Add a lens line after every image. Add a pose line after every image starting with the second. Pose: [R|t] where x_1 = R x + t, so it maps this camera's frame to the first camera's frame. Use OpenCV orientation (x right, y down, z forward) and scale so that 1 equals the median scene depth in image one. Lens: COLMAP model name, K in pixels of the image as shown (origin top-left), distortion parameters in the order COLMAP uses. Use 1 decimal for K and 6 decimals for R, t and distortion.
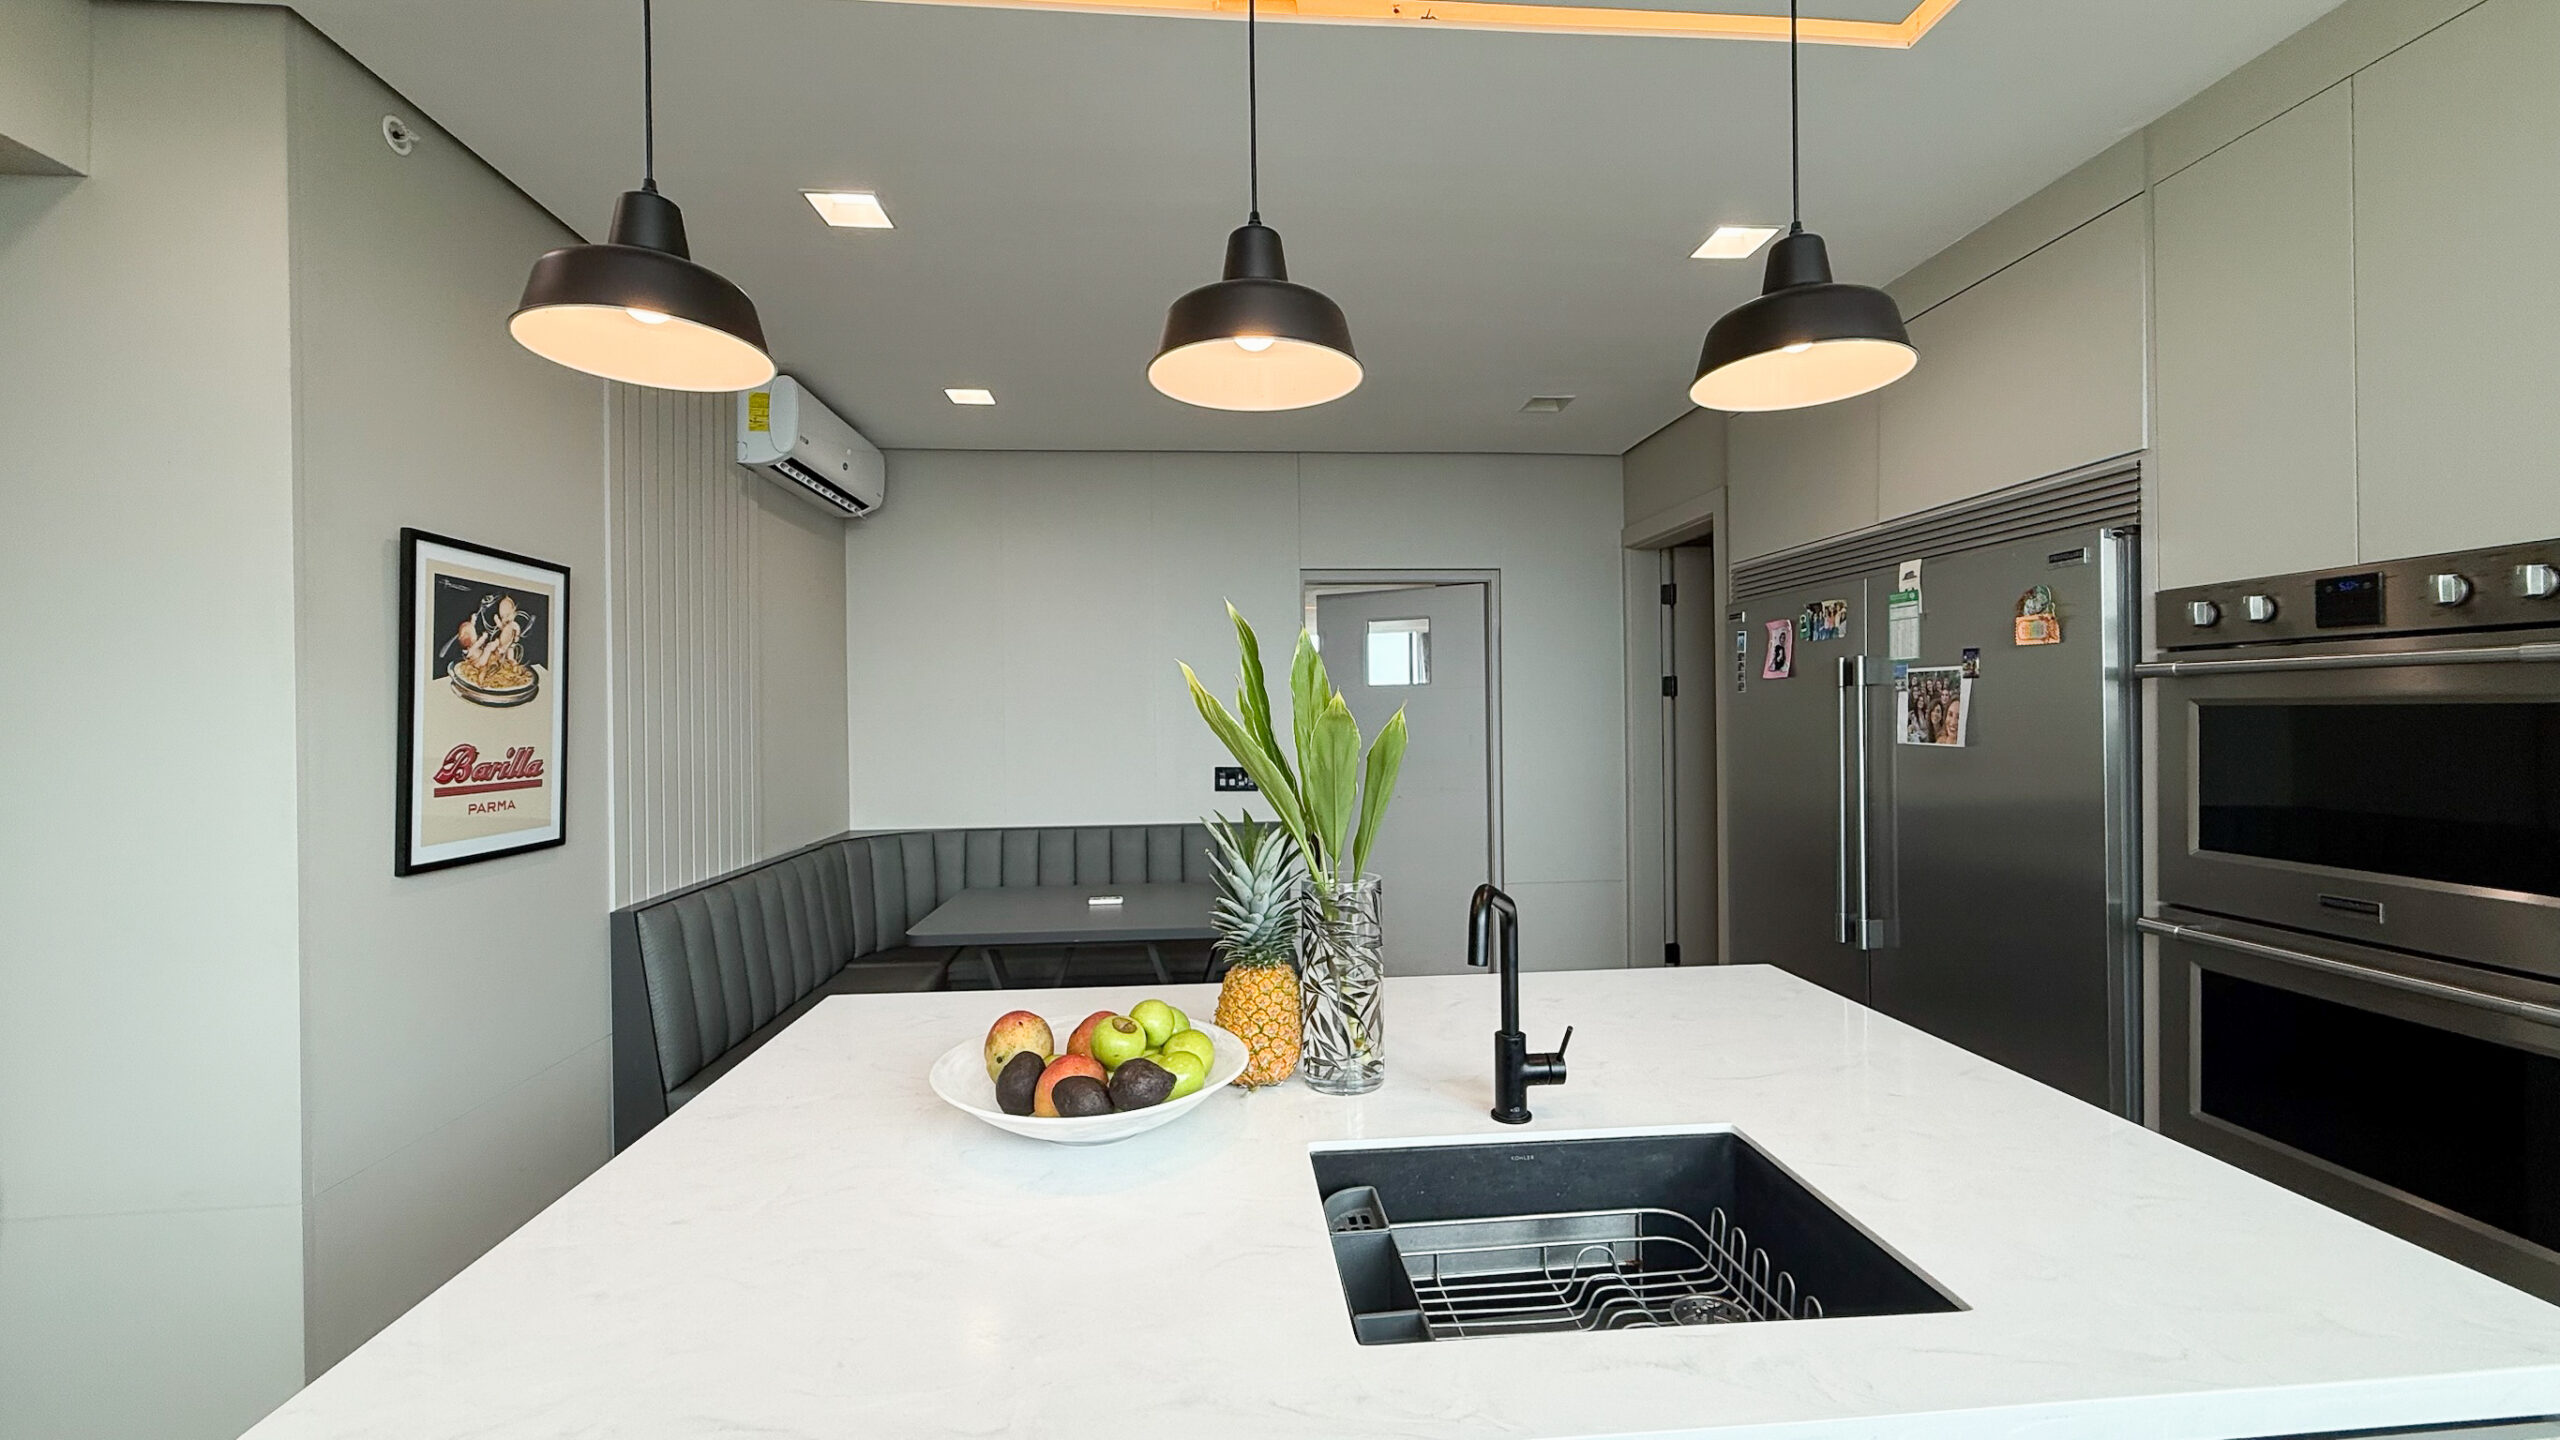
lens RADIAL K [[1022.8, 0, 1283.3], [0, 1022.8, 726.9], [0, 0, 1]] dist [0.001126, 0.000119]
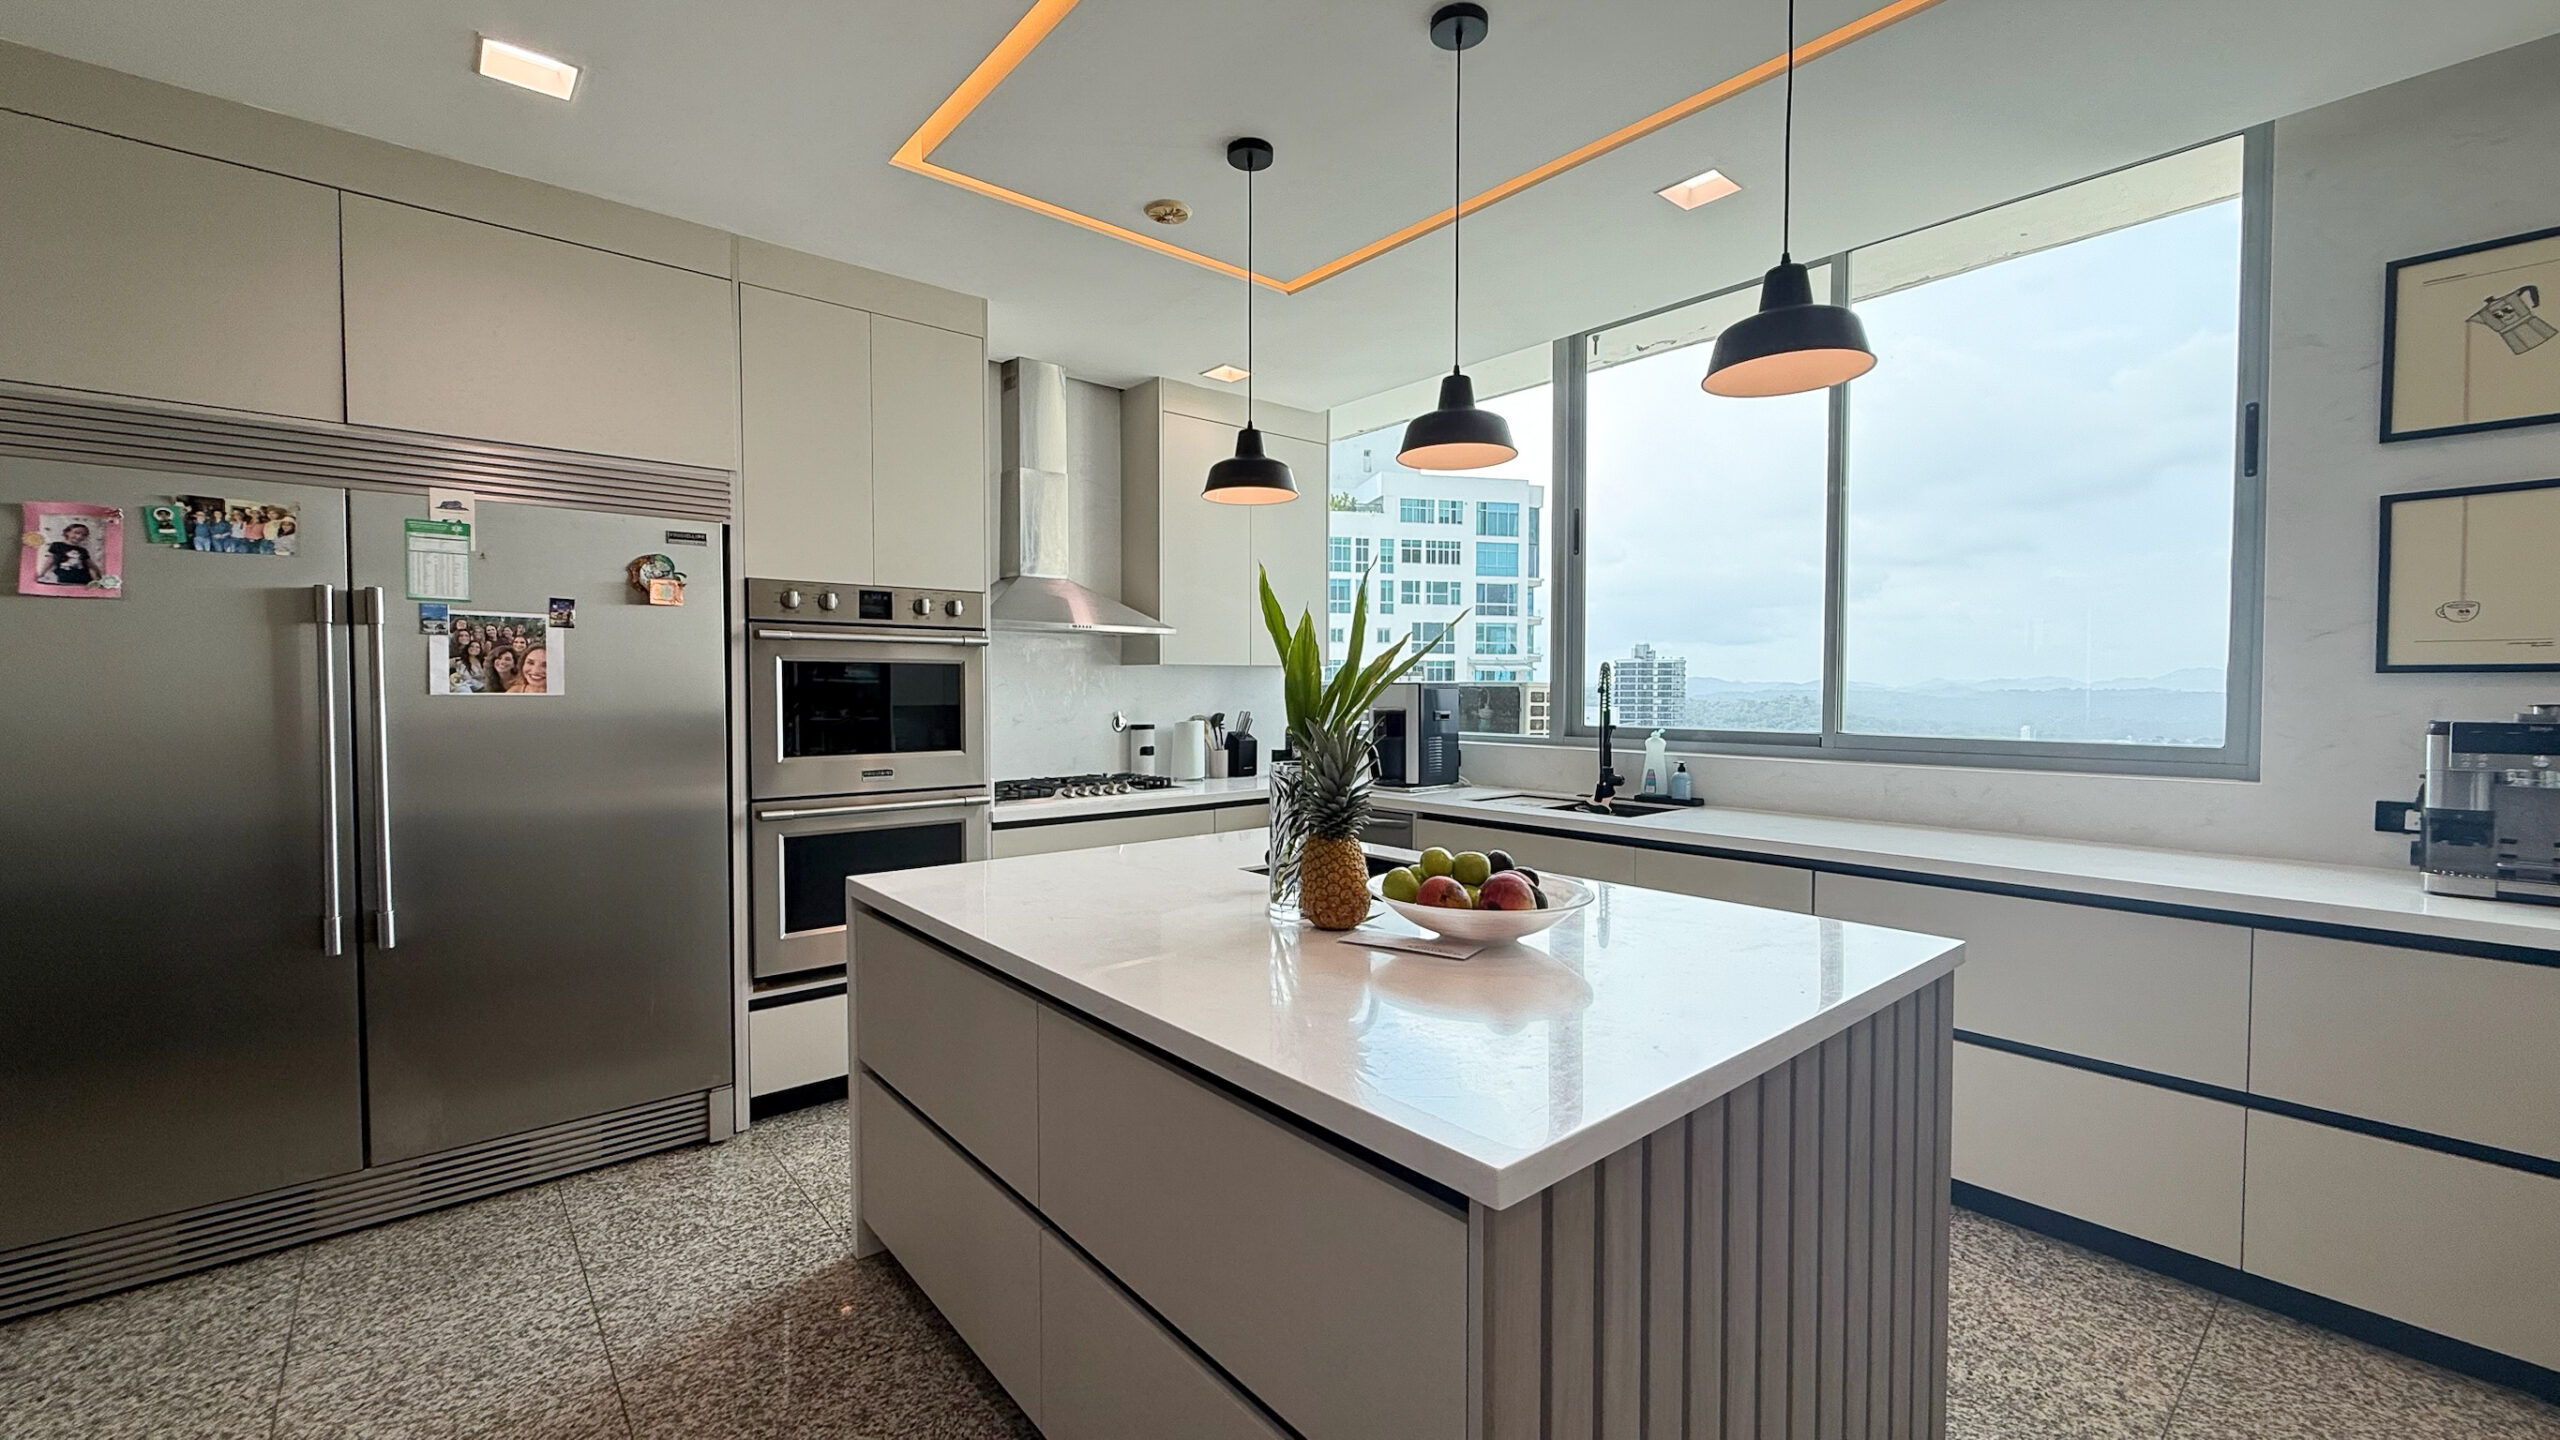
lens RADIAL K [[1022.8, 0, 1271.9], [0, 1022.8, 717.0], [0, 0, 1]] dist [0.001126, 0.000119]
pose [[-0.596563, -0.008984, 0.802516, -0.621068], [0.019373, 0.999485, 0.025589, 0.031434], [-0.802333, 0.030813, -0.596081, 1.132170]]
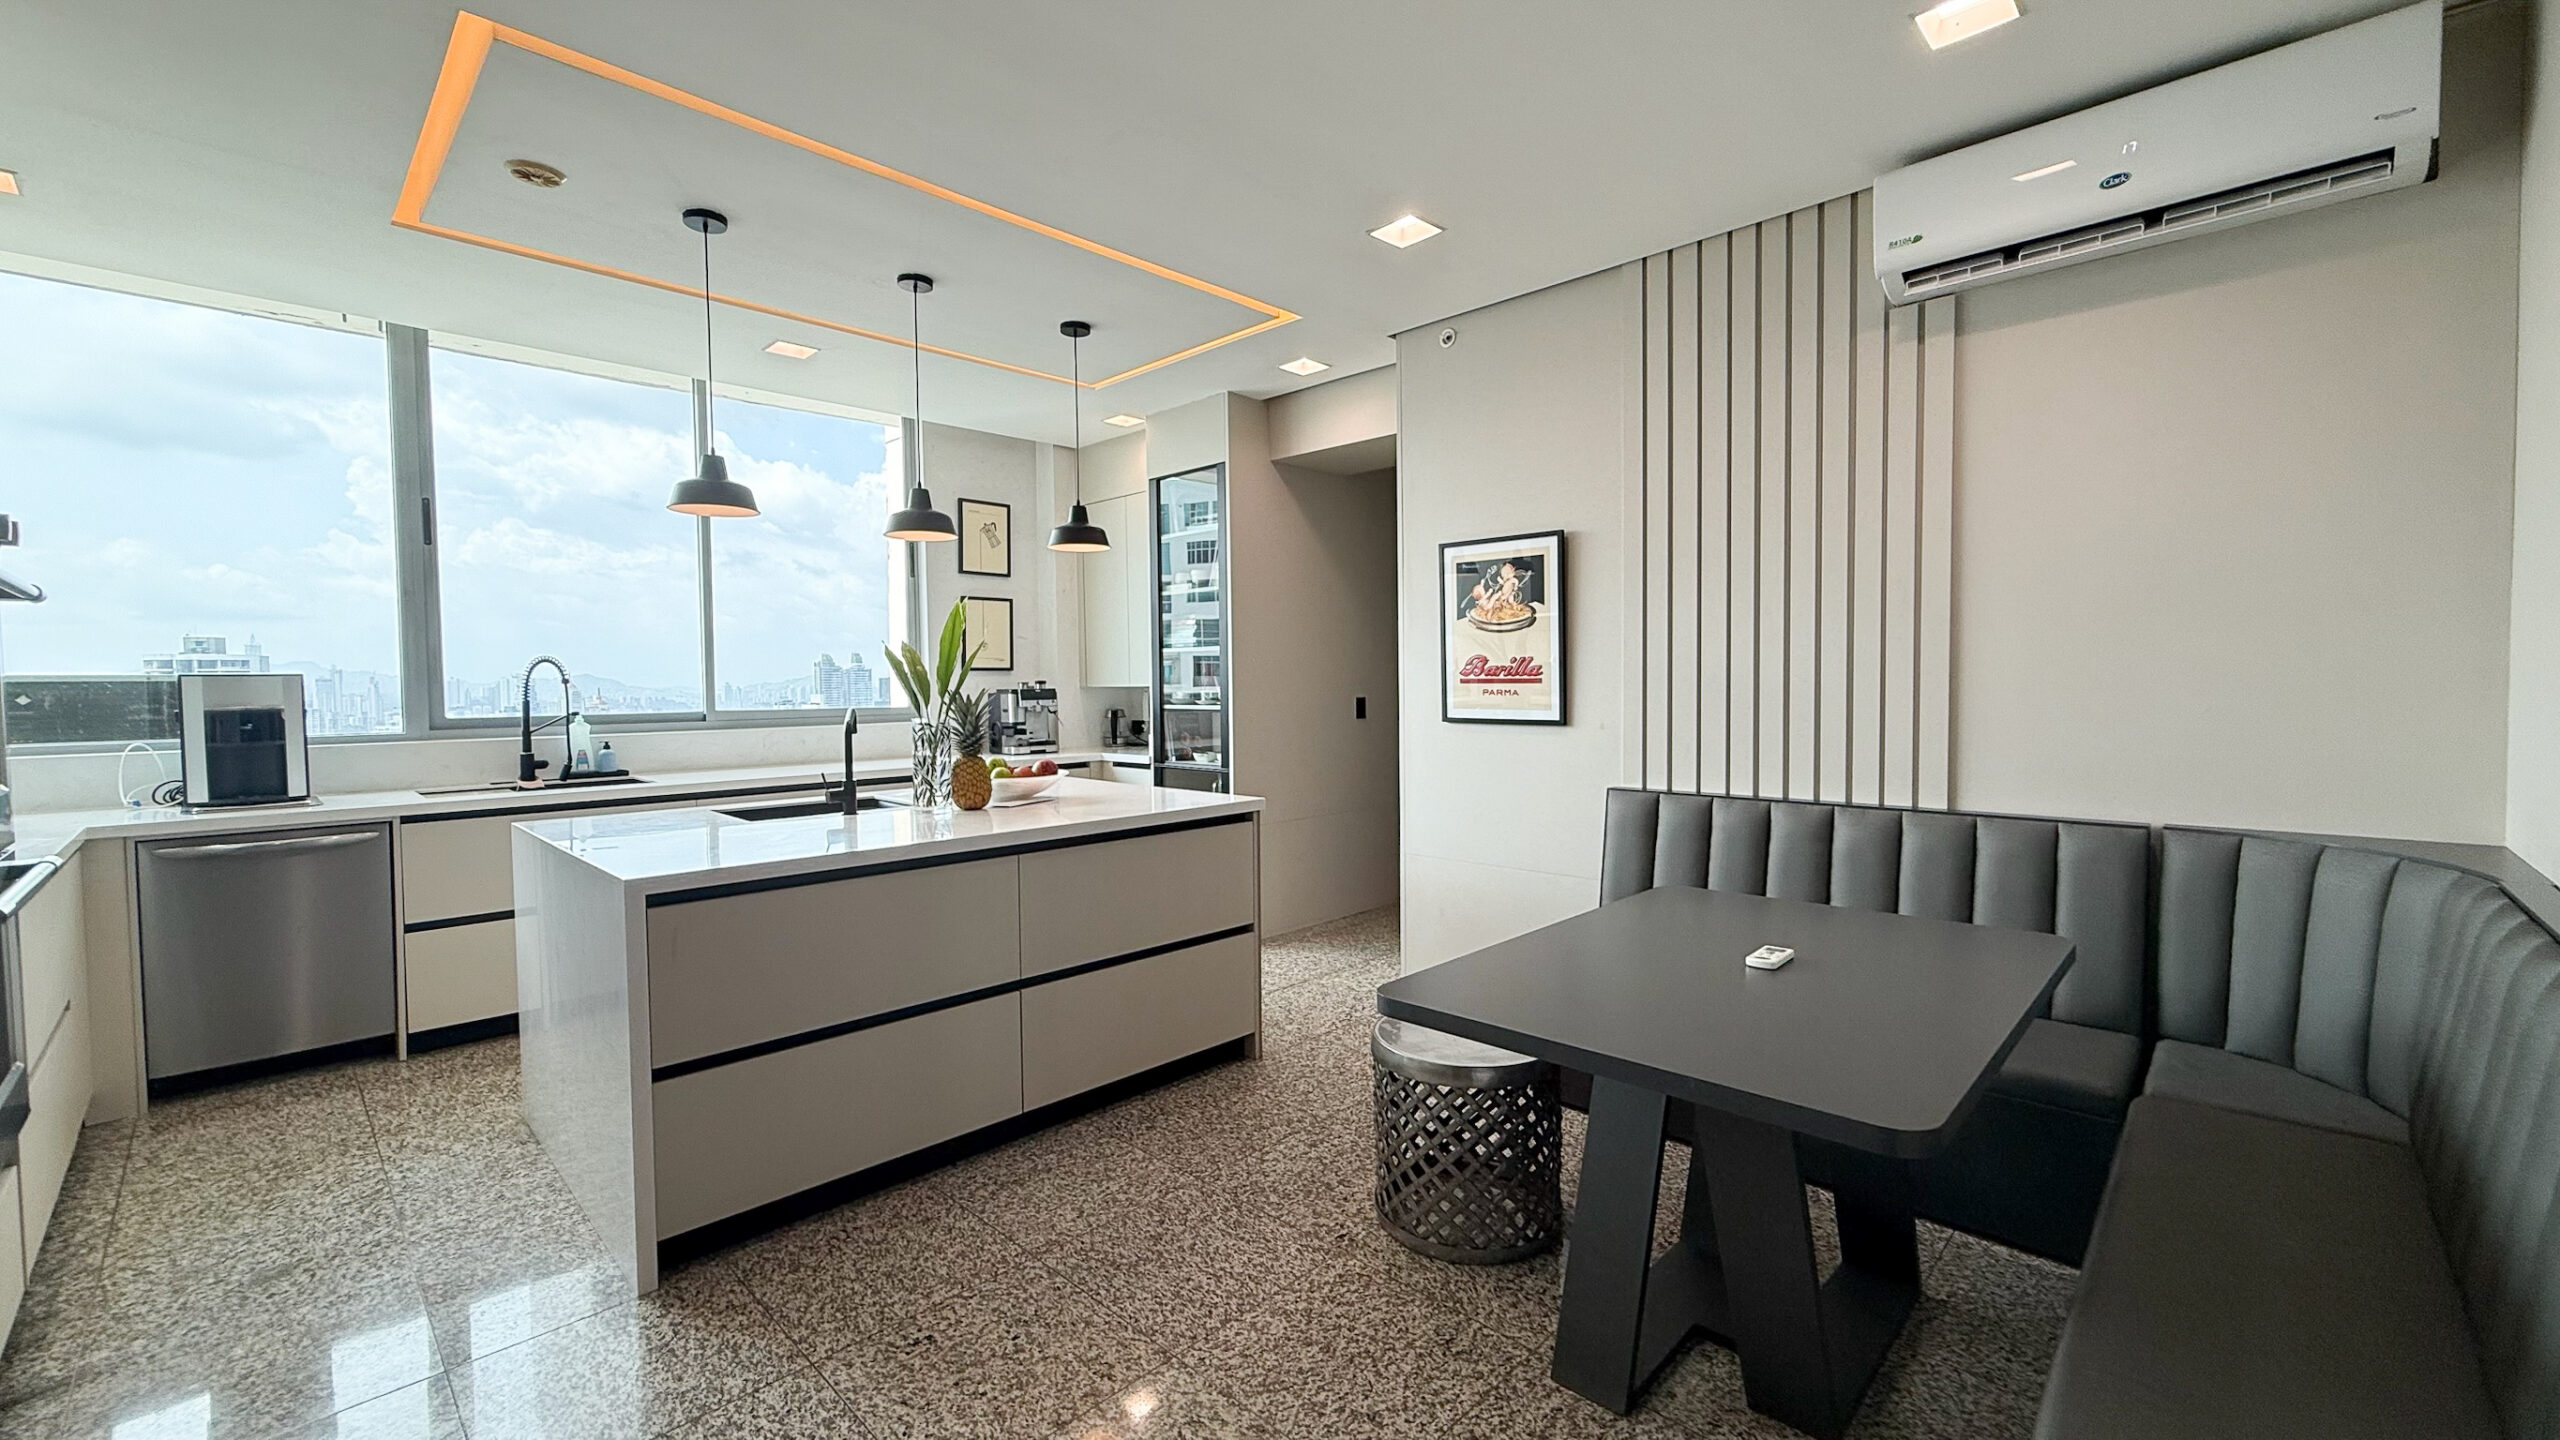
lens RADIAL K [[1022.8, 0, 1275.4], [0, 1022.8, 713.8], [0, 0, 1]] dist [0.001126, 0.000119]
pose [[-0.746543, 0.042587, -0.663972, 0.584669], [0.012612, 0.998676, 0.049875, 0.023984], [0.665217, 0.028860, -0.746092, 1.915128]]
